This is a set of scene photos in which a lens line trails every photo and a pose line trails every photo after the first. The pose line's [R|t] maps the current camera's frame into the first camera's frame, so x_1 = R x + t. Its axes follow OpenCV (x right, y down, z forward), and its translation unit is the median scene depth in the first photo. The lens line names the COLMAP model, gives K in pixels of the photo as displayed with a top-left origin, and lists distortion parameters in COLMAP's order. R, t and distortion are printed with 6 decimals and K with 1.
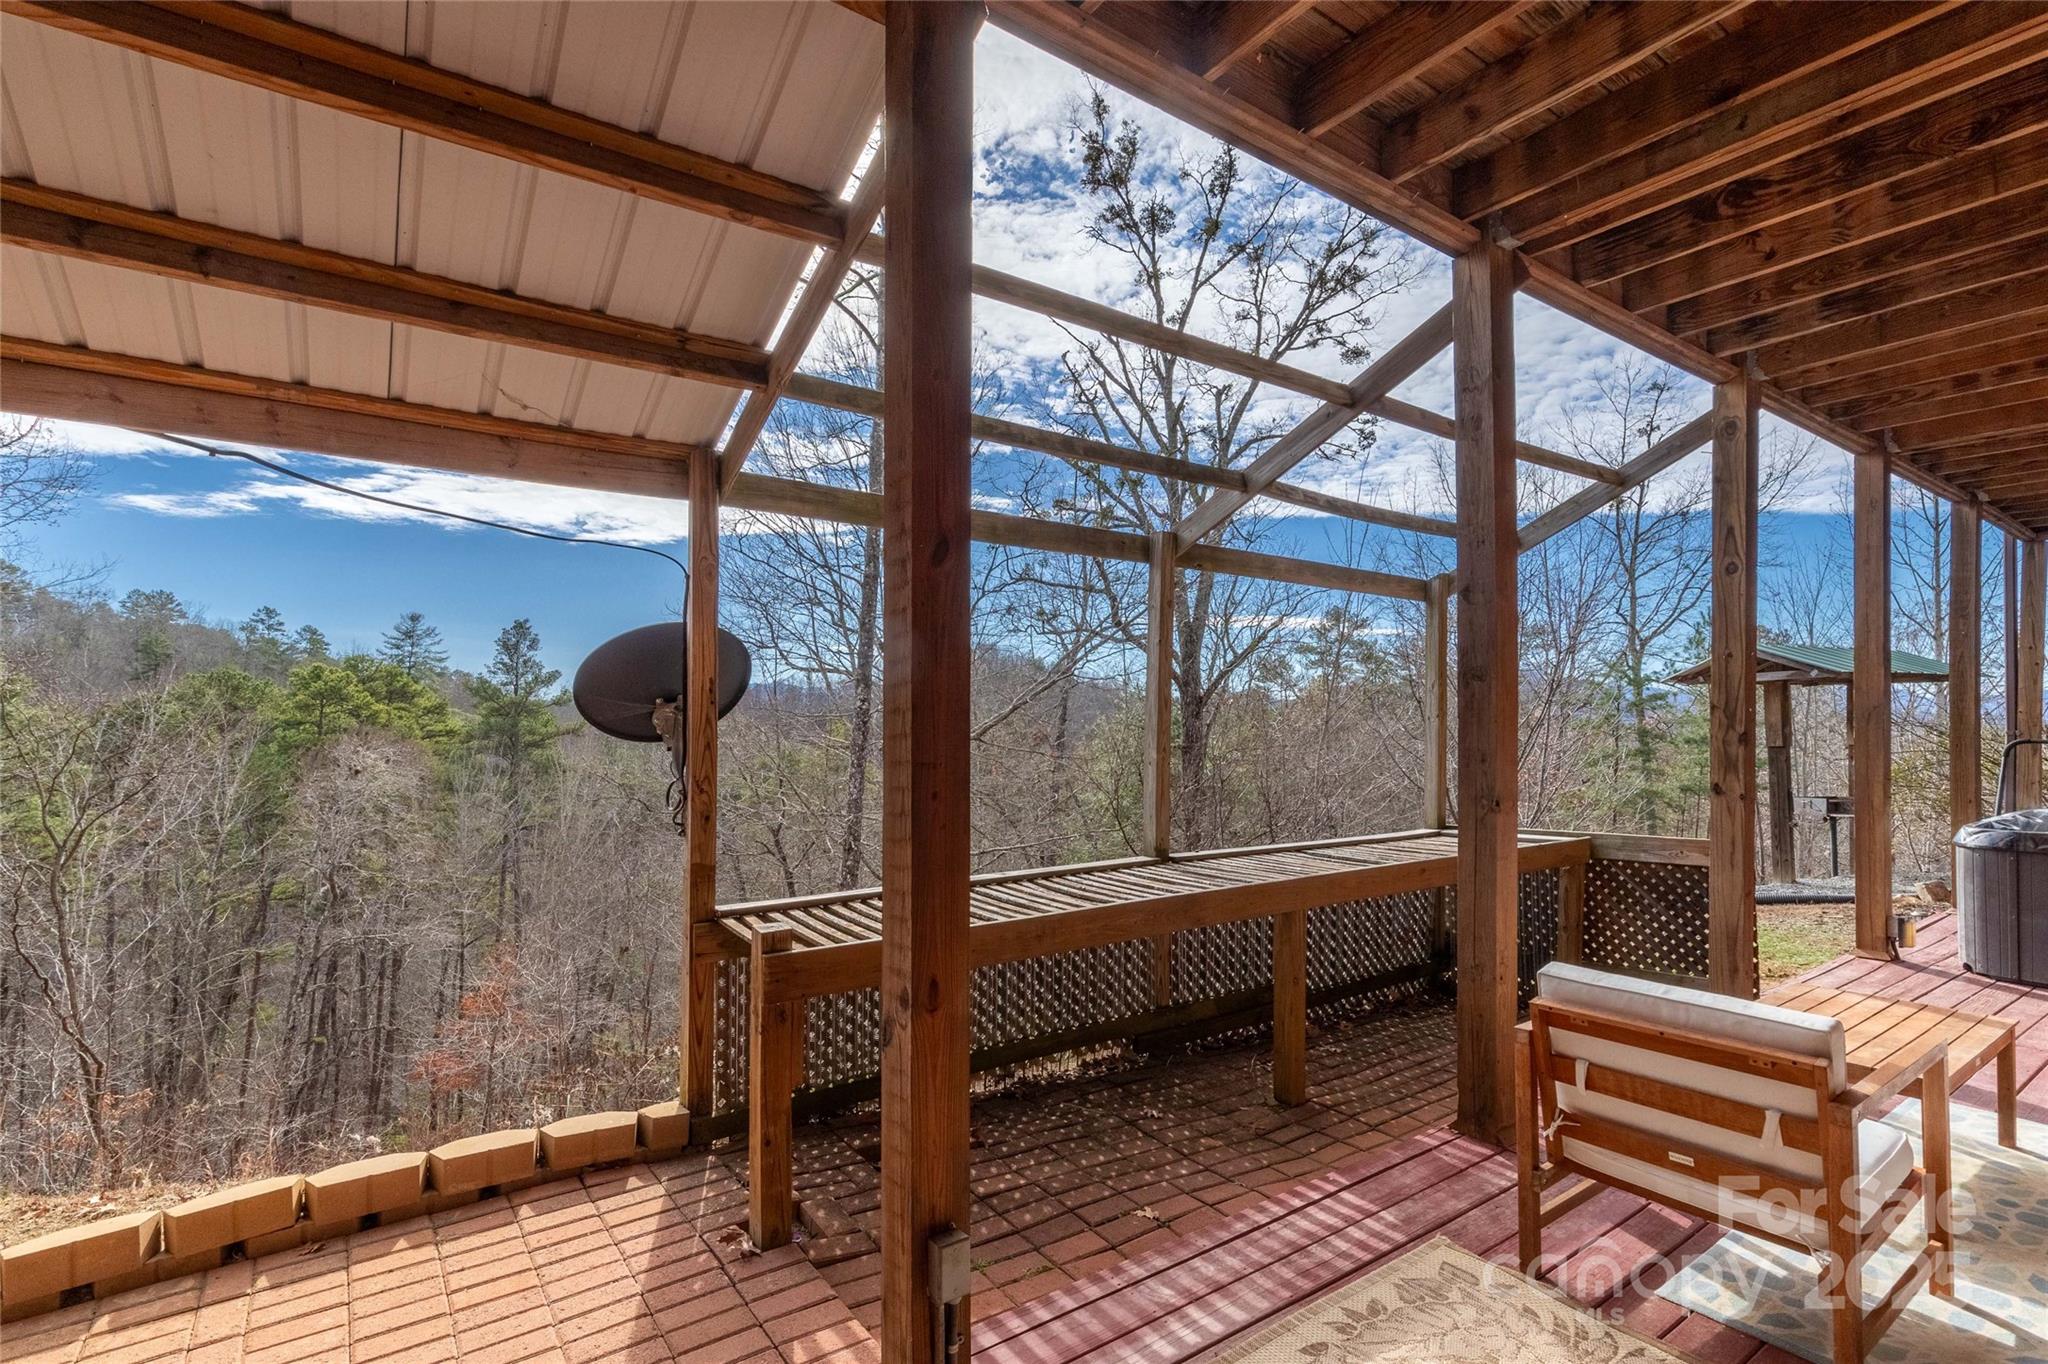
lens RADIAL K [[960.8, 0, 1001.2], [0, 960.8, 718.0], [0, 0, 1]] dist [0.010203, -0.001288]
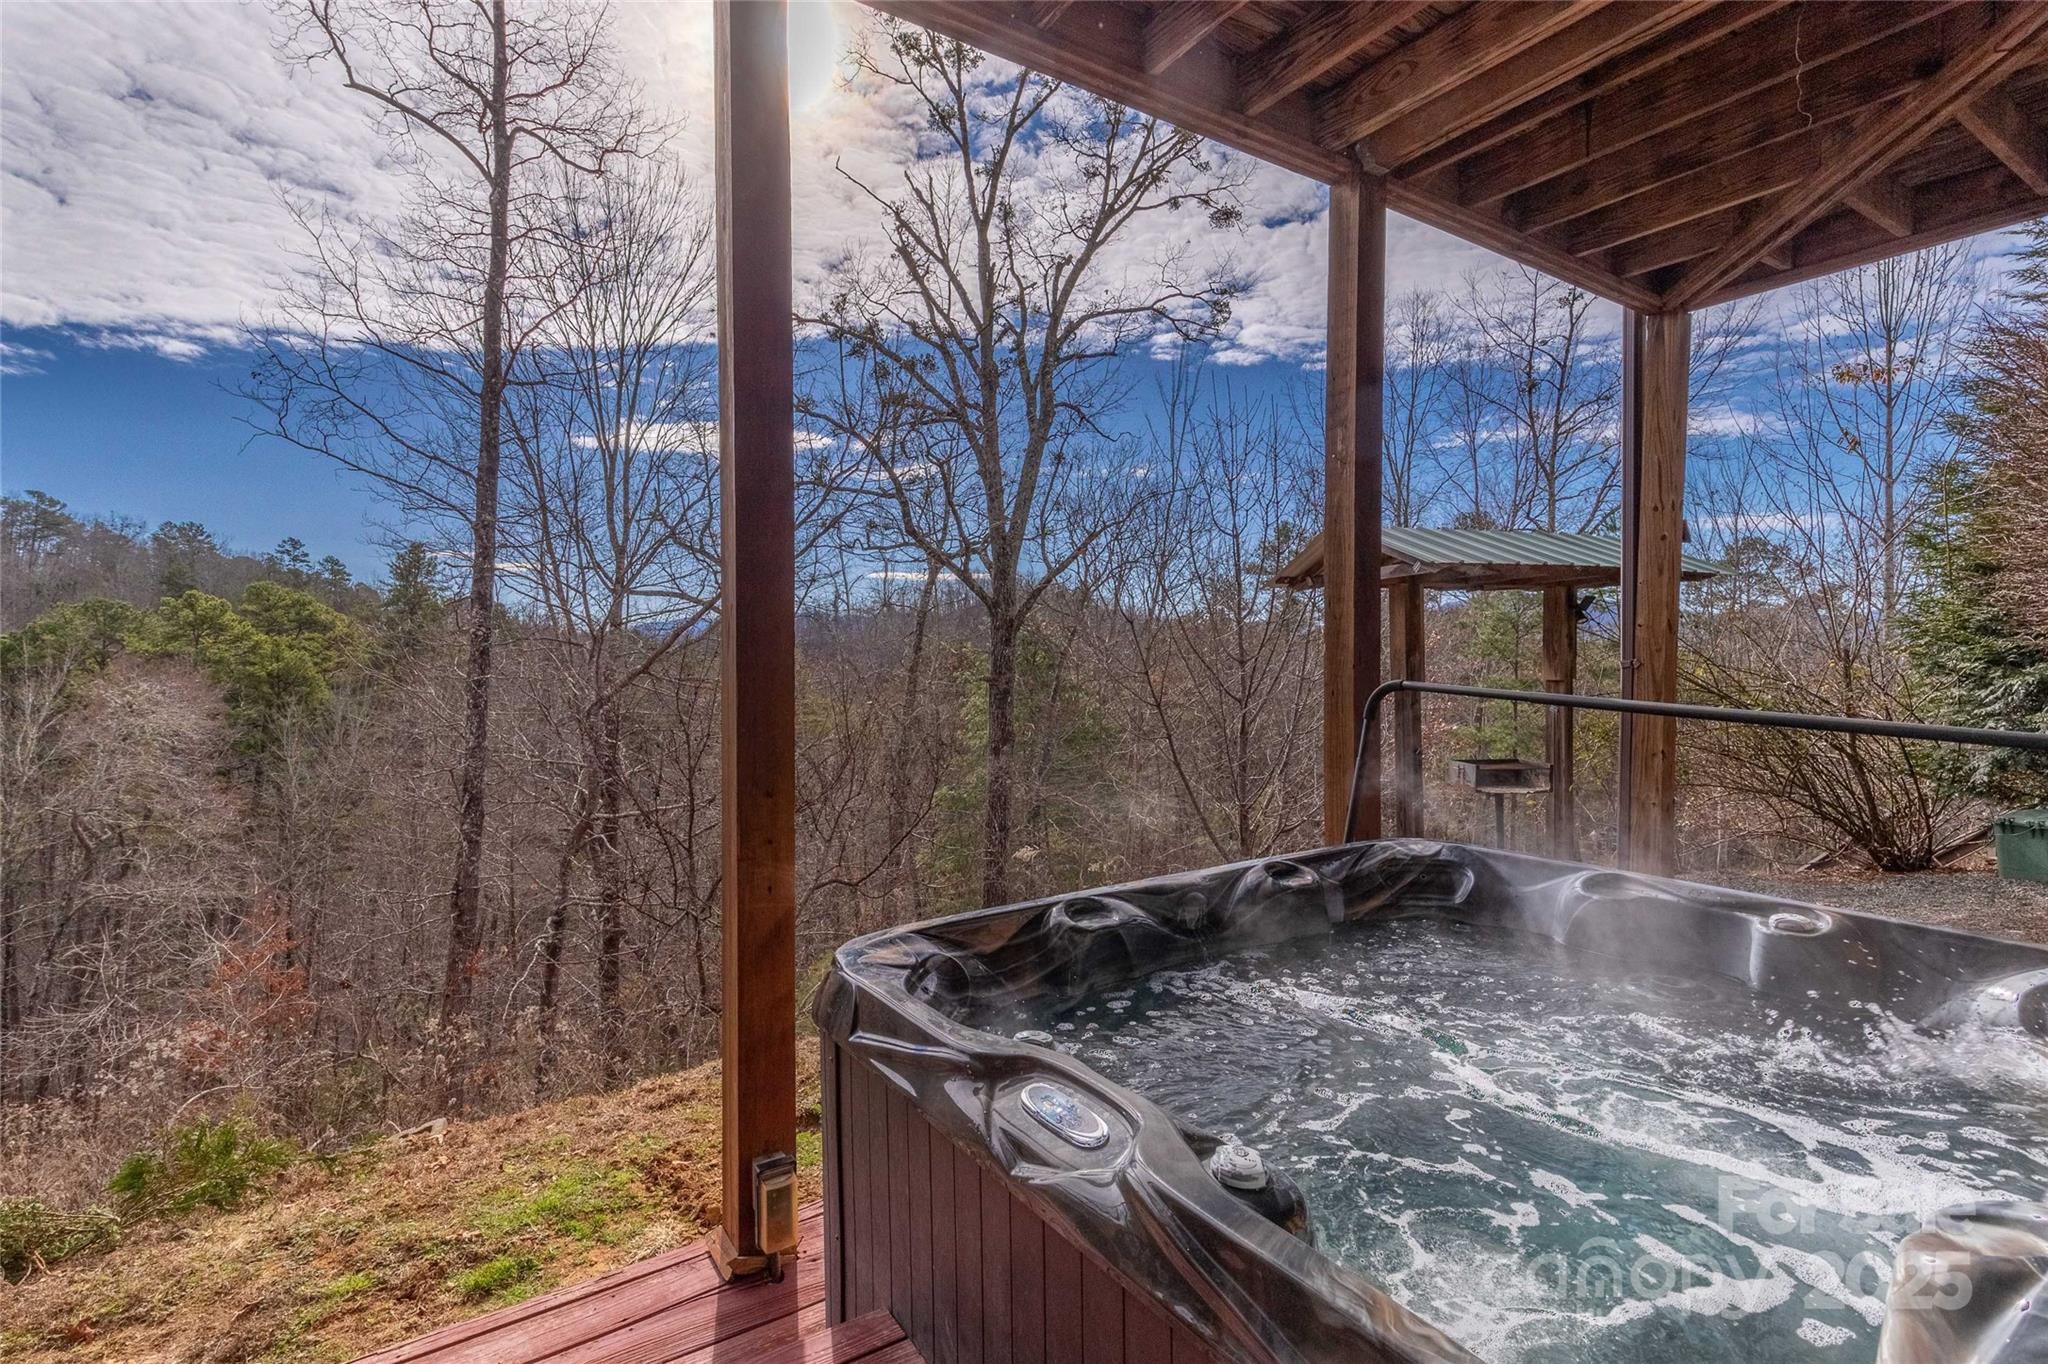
lens RADIAL K [[960.8, 0, 1036.1], [0, 960.8, 665.1], [0, 0, 1]] dist [0.010203, -0.001288]
pose [[0.999495, -0.004400, -0.031468, 0.246250], [0.005036, 0.999784, 0.020155, 0.001000], [0.031373, -0.020303, 0.999302, 0.149783]]
